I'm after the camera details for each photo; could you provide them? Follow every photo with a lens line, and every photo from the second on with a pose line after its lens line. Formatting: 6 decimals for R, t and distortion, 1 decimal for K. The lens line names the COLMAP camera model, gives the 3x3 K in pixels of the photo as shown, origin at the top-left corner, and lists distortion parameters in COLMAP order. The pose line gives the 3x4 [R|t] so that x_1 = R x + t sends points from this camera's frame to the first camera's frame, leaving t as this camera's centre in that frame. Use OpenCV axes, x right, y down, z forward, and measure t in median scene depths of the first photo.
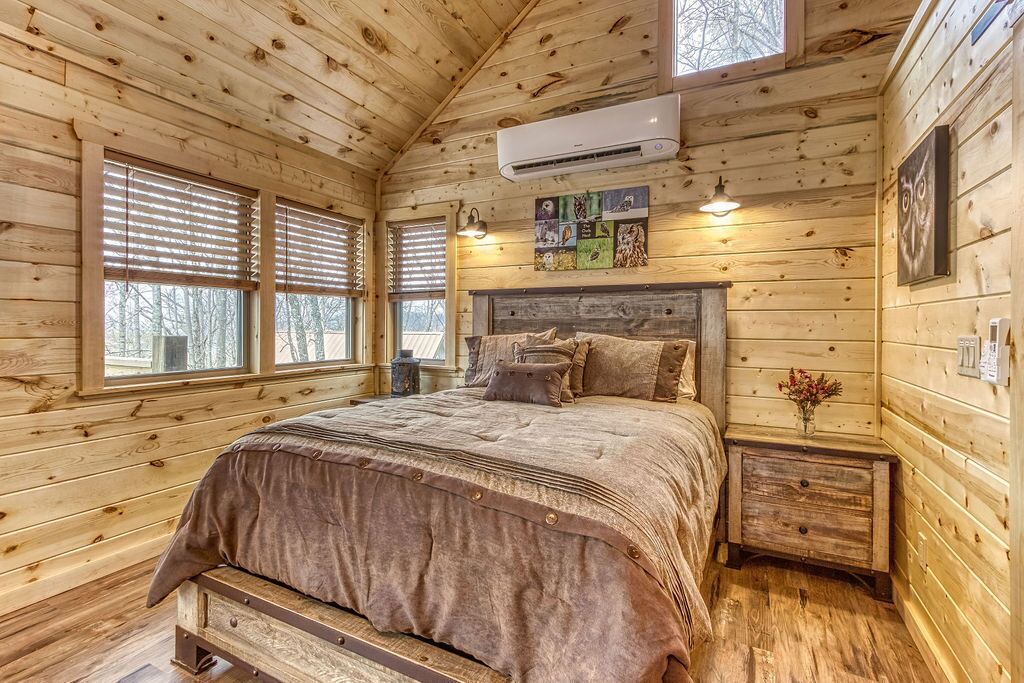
lens RADIAL K [[507.1, 0, 474.6], [0, 507.1, 325.4], [0, 0, 1]] dist [0.005553, 0.001000]
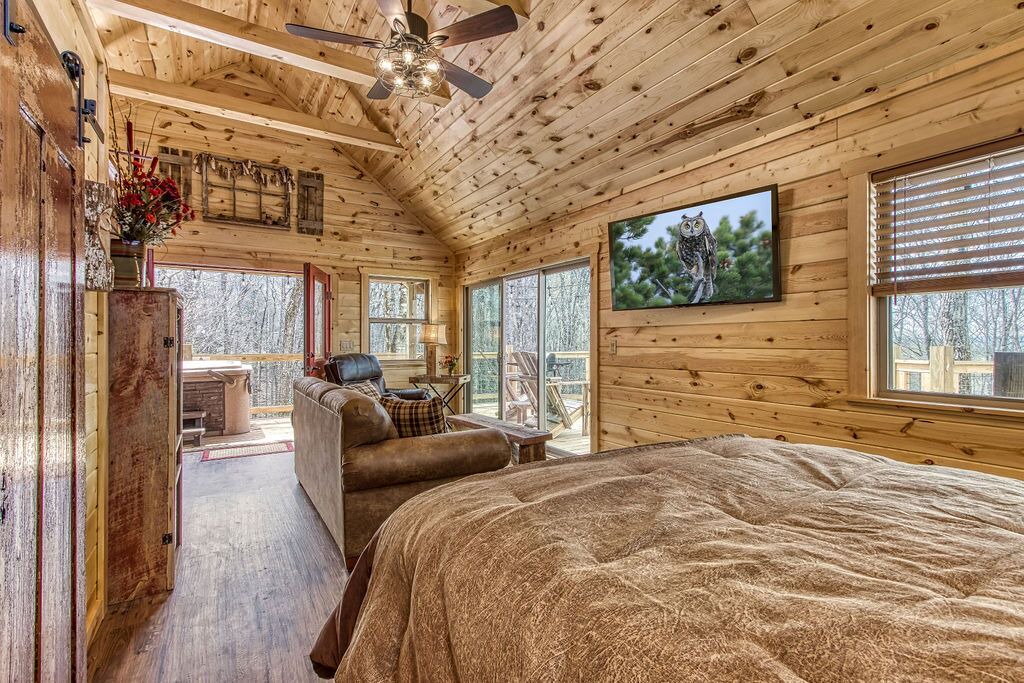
lens RADIAL K [[473.1, 0, 509.1], [0, 473.1, 341.1], [0, 0, 1]] dist [0.000223, 0.000585]
pose [[-0.481686, -0.007327, -0.876313, 0.388890], [-0.001055, 0.999969, -0.007781, 0.009254], [0.876343, -0.002823, -0.481679, 0.622353]]
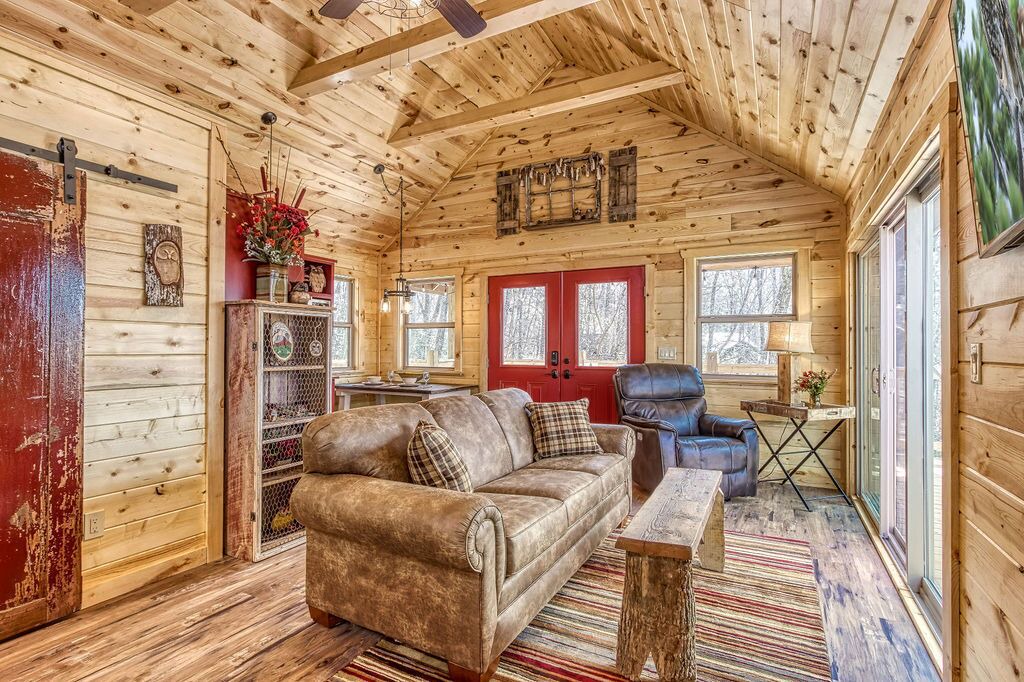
lens RADIAL K [[508.8, 0, 504.8], [0, 508.8, 340.8], [0, 0, 1]] dist [-0.001297, 0.000081]
pose [[-0.999770, -0.012323, -0.017537, -0.397732], [-0.012055, 0.999810, -0.015351, 0.004627], [0.017723, -0.015136, -0.999728, 0.721809]]
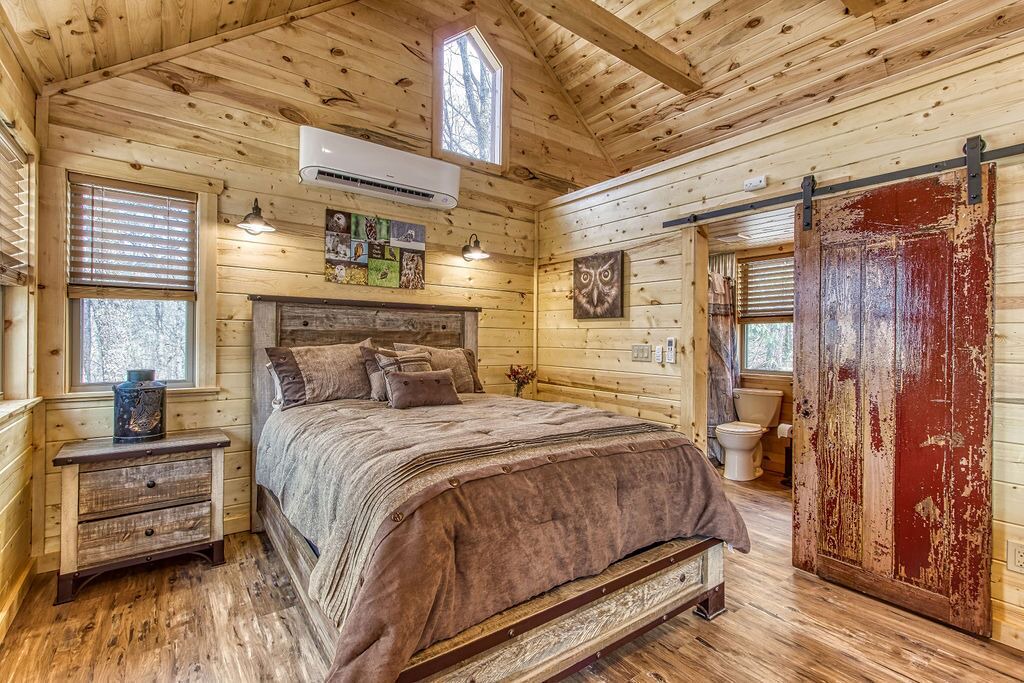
lens RADIAL K [[469.6, 0, 509.1], [0, 469.6, 341.0], [0, 0, 1]] dist [0.002940, 0.000715]
pose [[0.408528, -0.004345, 0.912735, -0.624312], [-0.011870, 0.999879, 0.010073, -0.005194], [-0.912668, -0.014949, 0.408427, 0.326200]]
